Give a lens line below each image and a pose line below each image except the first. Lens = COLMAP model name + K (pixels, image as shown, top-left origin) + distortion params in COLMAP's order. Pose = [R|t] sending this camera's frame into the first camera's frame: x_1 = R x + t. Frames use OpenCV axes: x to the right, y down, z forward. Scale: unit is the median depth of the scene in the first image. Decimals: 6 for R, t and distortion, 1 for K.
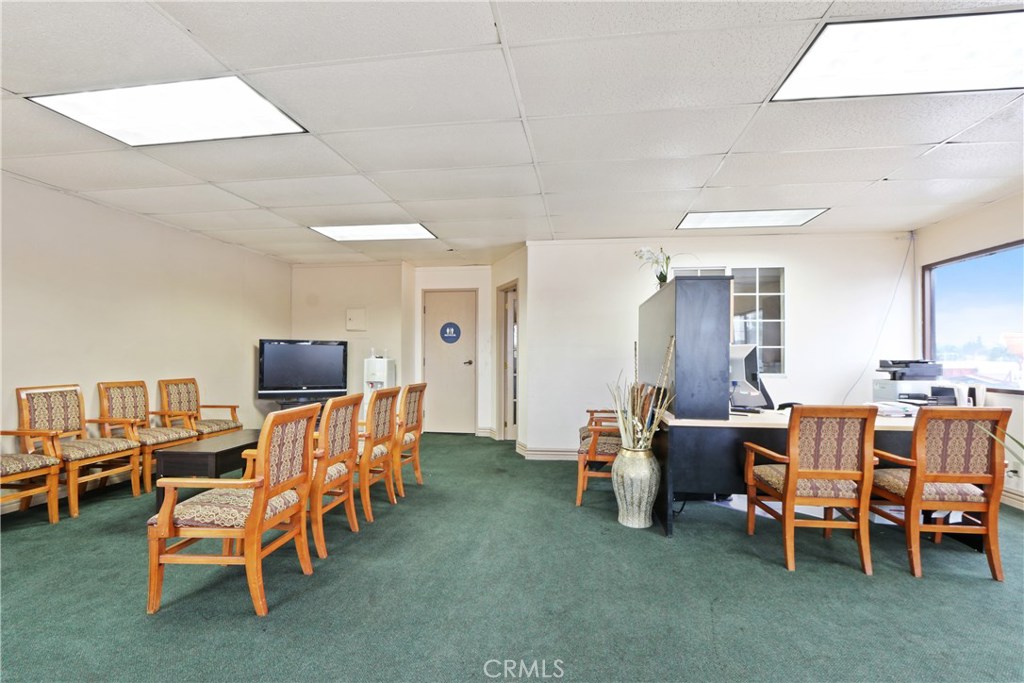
lens RADIAL K [[474.8, 0, 512.3], [0, 474.8, 341.1], [0, 0, 1]] dist [-0.013605, -0.000503]
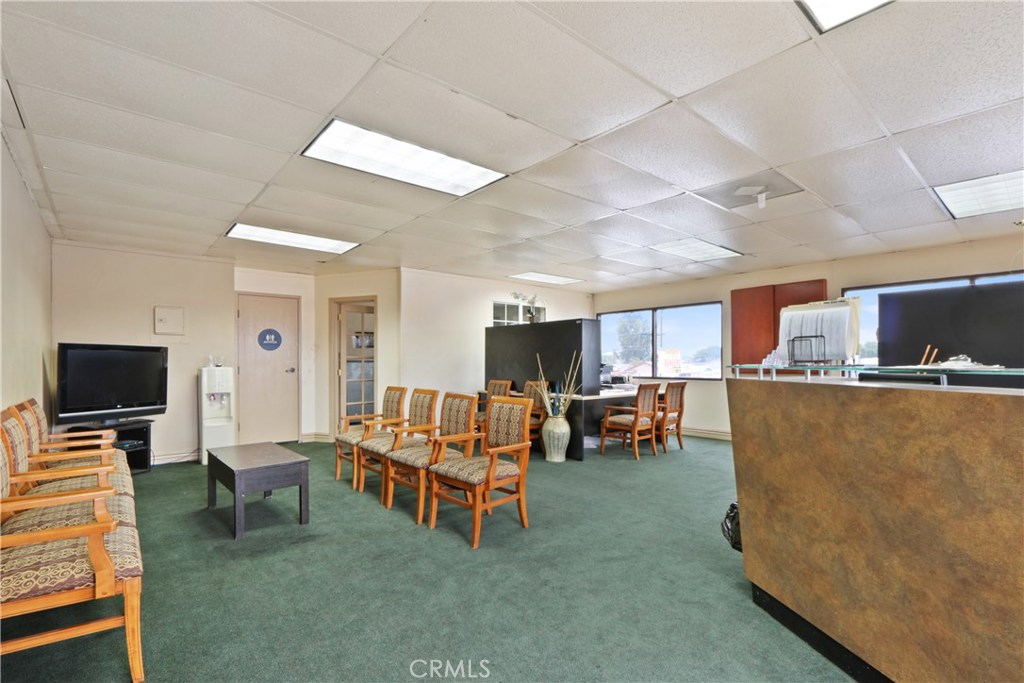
lens RADIAL K [[474.8, 0, 504.4], [0, 474.8, 351.7], [0, 0, 1]] dist [-0.013605, -0.000503]
pose [[0.659262, 0.008061, 0.751870, -0.808096], [-0.016469, 0.999857, 0.003721, -0.006946], [-0.751733, -0.014836, 0.659301, 0.011905]]
